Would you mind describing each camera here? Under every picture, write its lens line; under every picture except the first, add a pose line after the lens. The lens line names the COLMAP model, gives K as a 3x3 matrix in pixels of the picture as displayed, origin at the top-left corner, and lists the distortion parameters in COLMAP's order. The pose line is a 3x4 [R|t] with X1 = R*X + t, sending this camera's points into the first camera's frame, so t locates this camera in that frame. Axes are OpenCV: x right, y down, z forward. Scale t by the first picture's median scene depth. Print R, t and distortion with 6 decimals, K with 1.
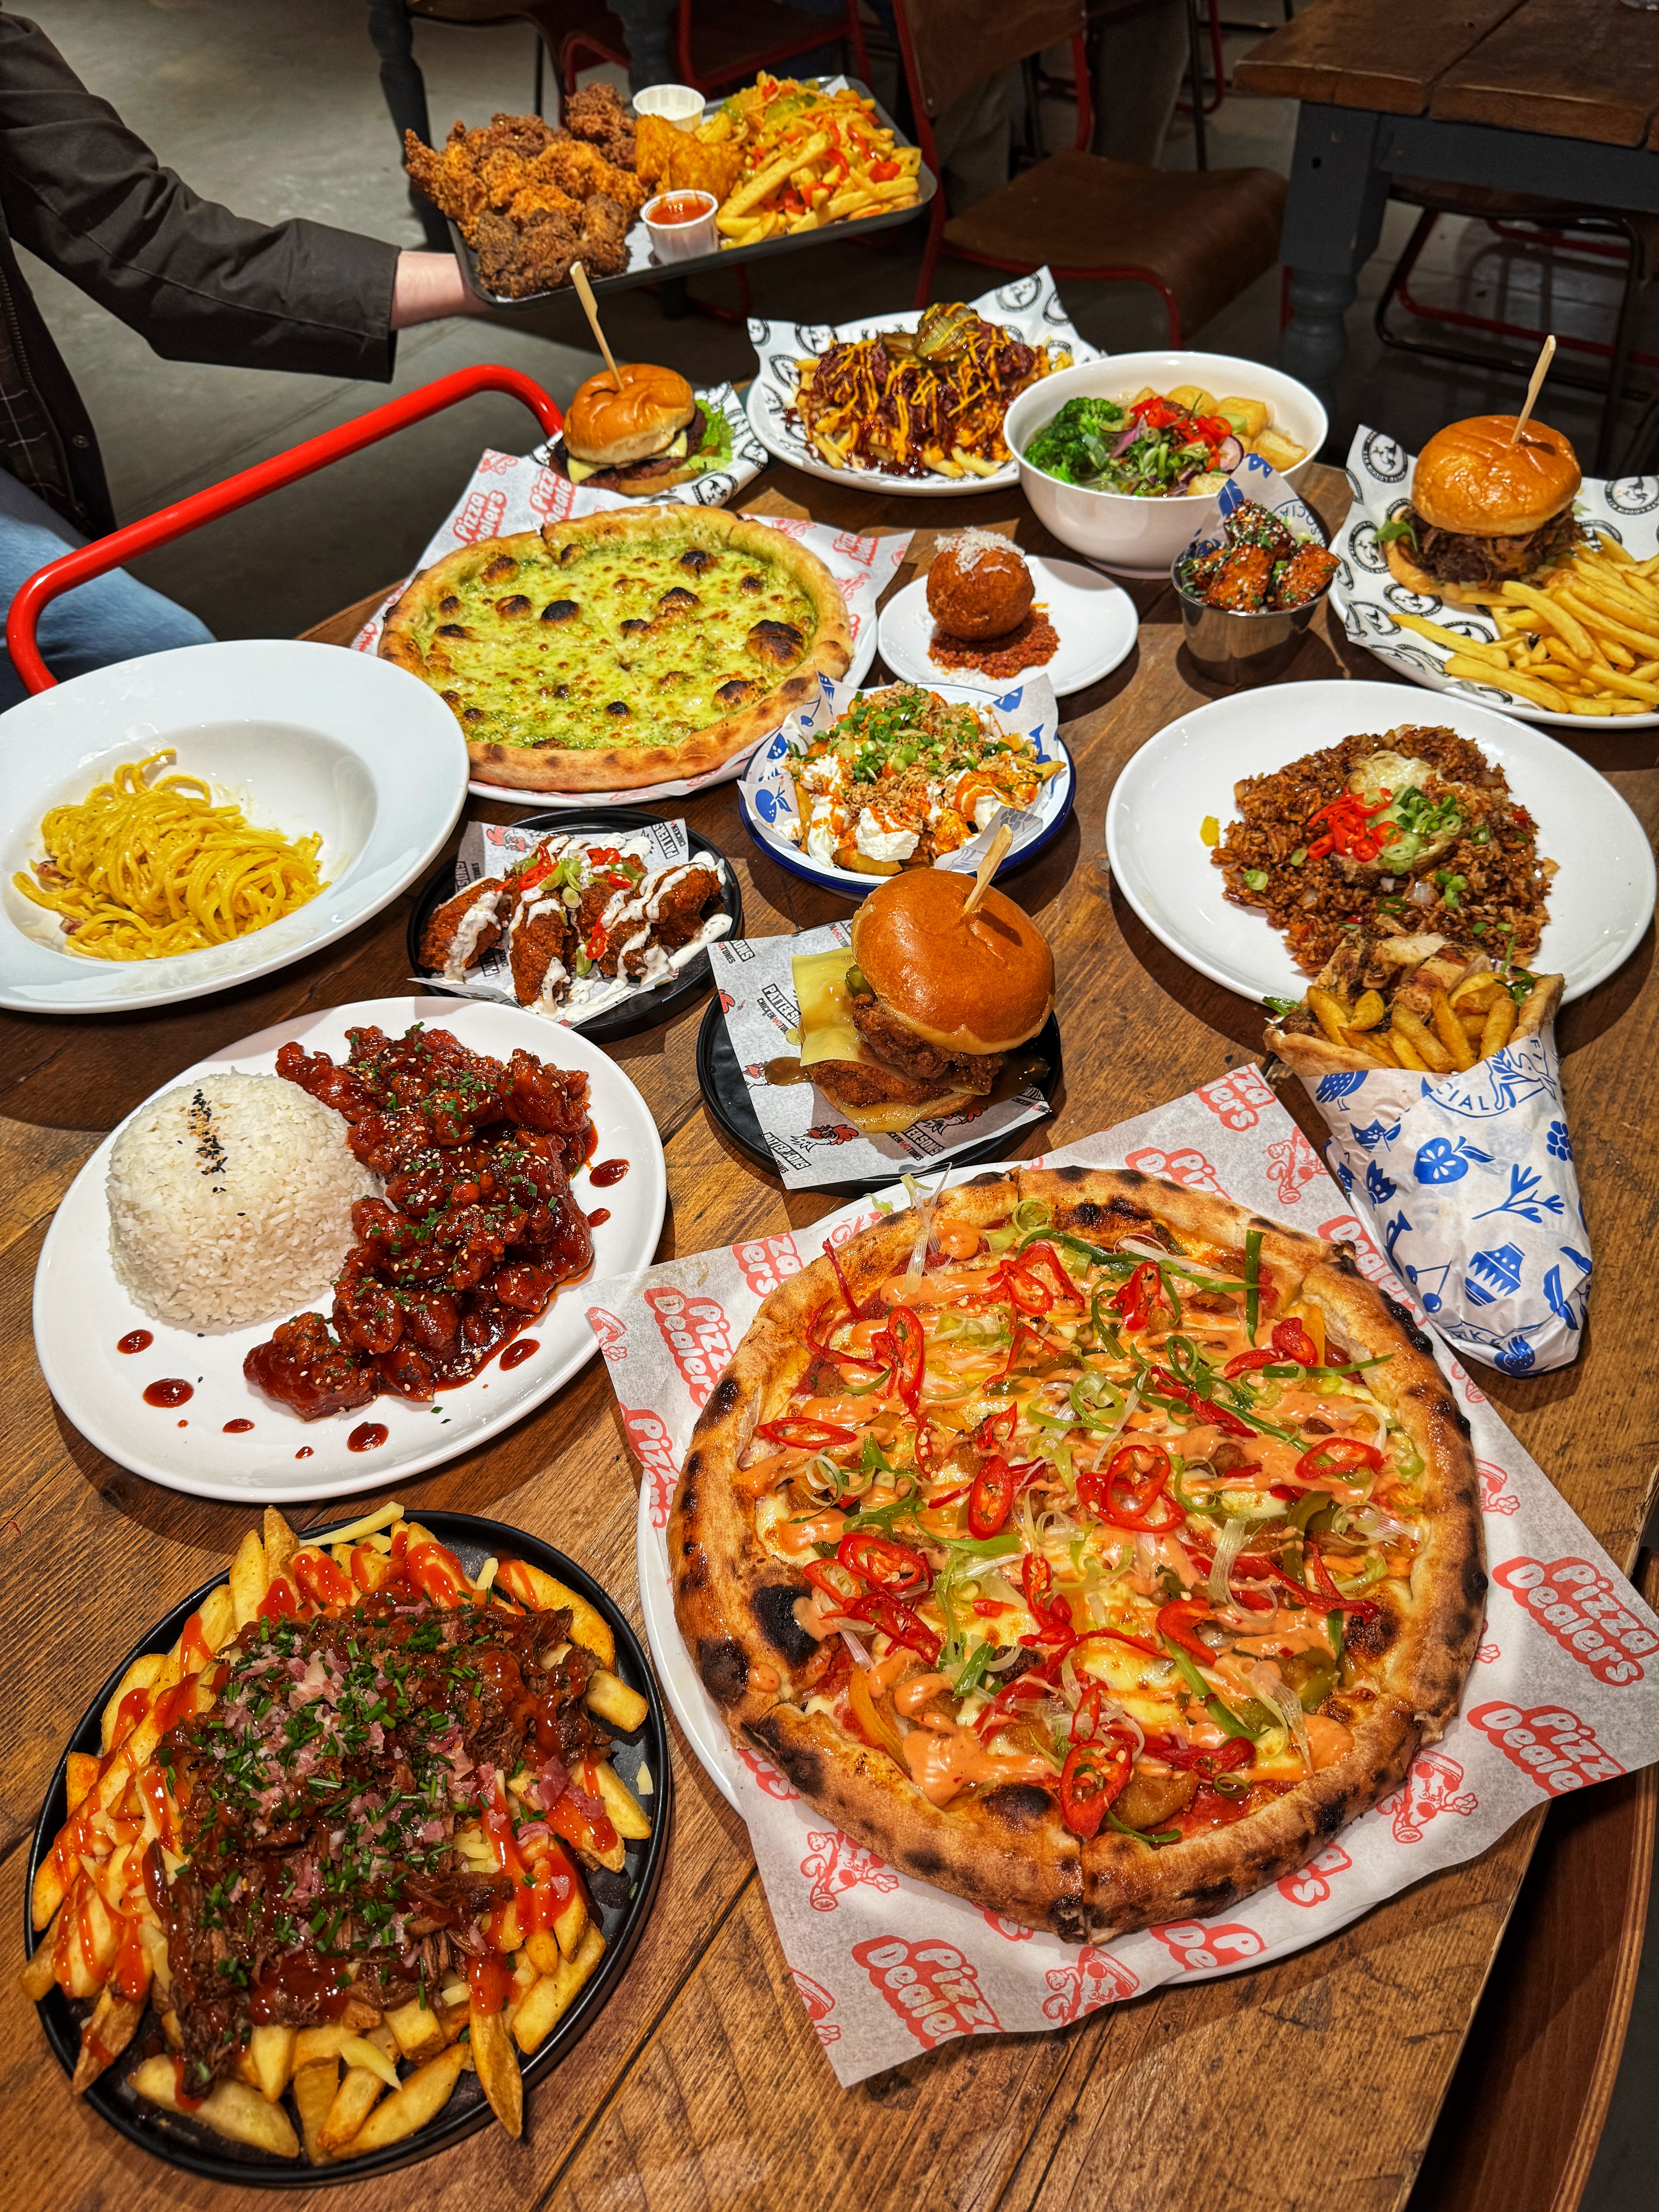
lens RADIAL K [[1631.1, 0, 826.0], [0, 1631.1, 1100.9], [0, 0, 1]] dist [0.008627, -0.003344]
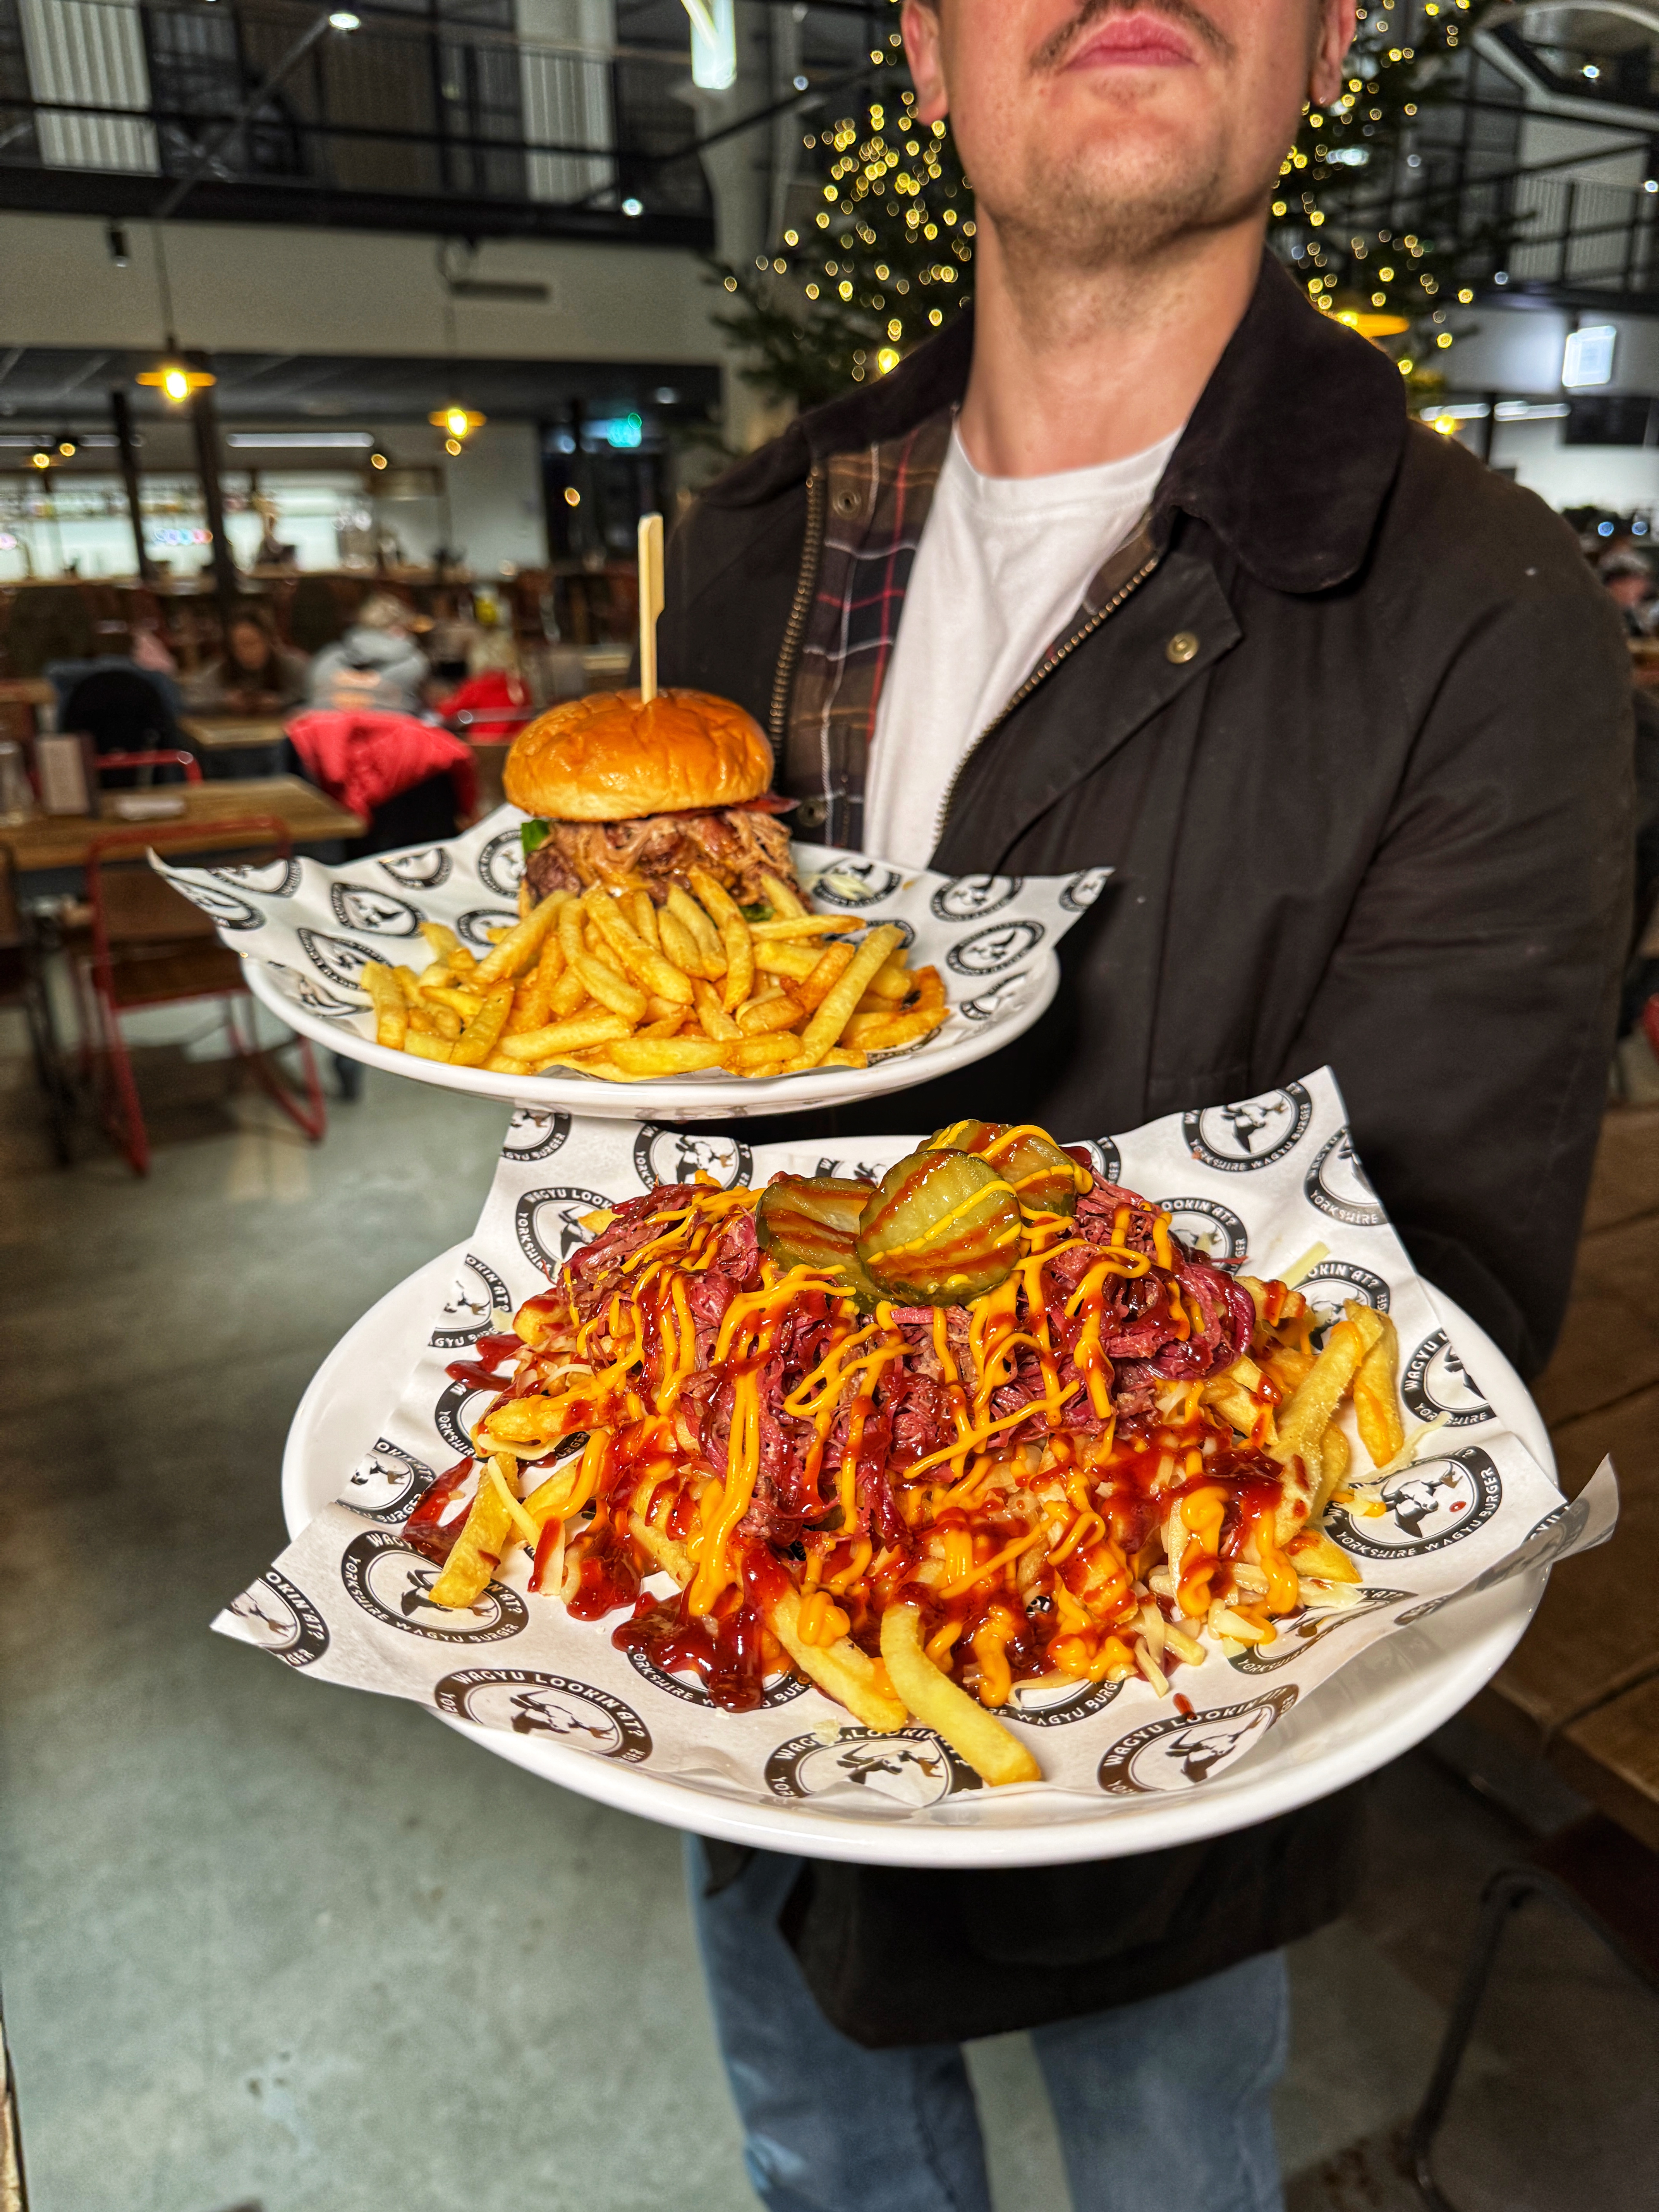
lens RADIAL K [[1631.1, 0, 830.1], [0, 1631.1, 1109.5], [0, 0, 1]] dist [0.008627, -0.003344]
pose [[0.971009, 0.127220, -0.202375, 0.103697], [-0.204033, 0.882193, -0.424389, -0.333956], [0.124543, 0.453377, 0.882575, 0.685902]]
